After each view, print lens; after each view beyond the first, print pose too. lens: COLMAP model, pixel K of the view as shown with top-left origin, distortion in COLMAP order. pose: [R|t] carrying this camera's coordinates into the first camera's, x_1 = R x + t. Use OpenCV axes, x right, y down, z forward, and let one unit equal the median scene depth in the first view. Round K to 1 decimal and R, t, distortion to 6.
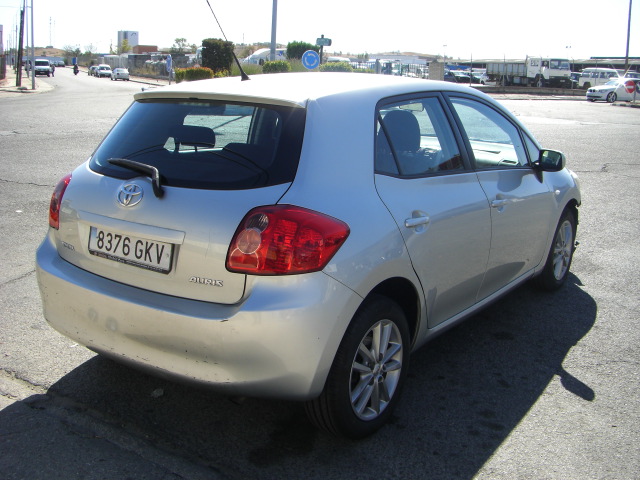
lens RADIAL K [[724.9, 0, 324.4], [0, 724.9, 241.9], [0, 0, 1]] dist [-0.140132, 0.000000]
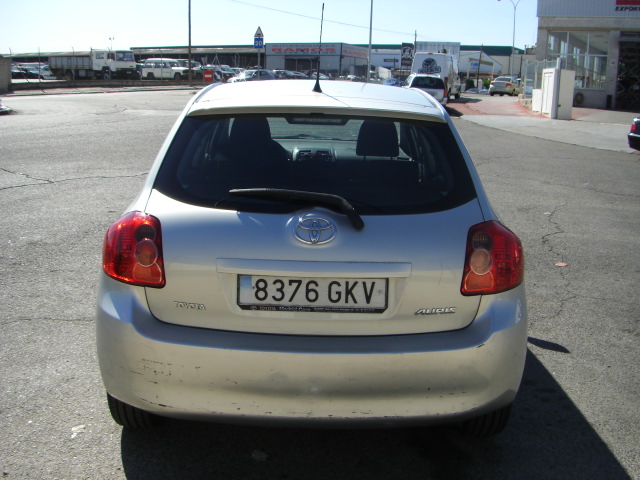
lens RADIAL K [[724.9, 0, 320.0], [0, 724.9, 246.6], [0, 0, 1]] dist [-0.140132, 0.000000]
pose [[0.815894, -0.137414, 0.561636, -0.713758], [0.127089, 0.990215, 0.057649, -0.090638], [-0.564062, 0.024342, 0.825374, 0.276824]]
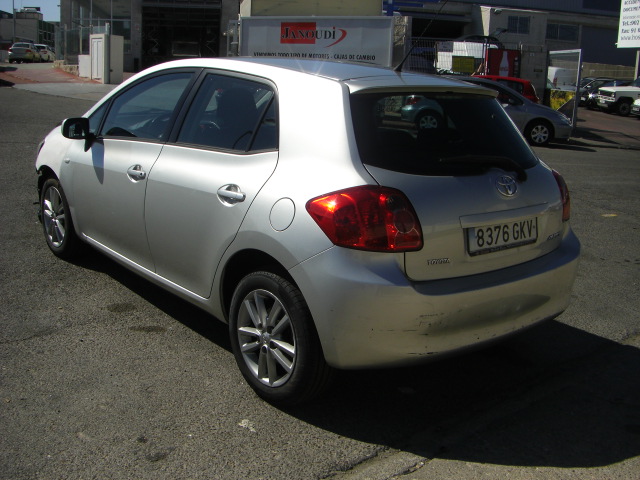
lens RADIAL K [[724.9, 0, 316.3], [0, 724.9, 244.3], [0, 0, 1]] dist [-0.140132, 0.000000]
pose [[0.247755, -0.254523, 0.934792, -1.312150], [0.179743, 0.960198, 0.213802, -0.250993], [-0.952003, 0.115052, 0.283642, 0.930756]]
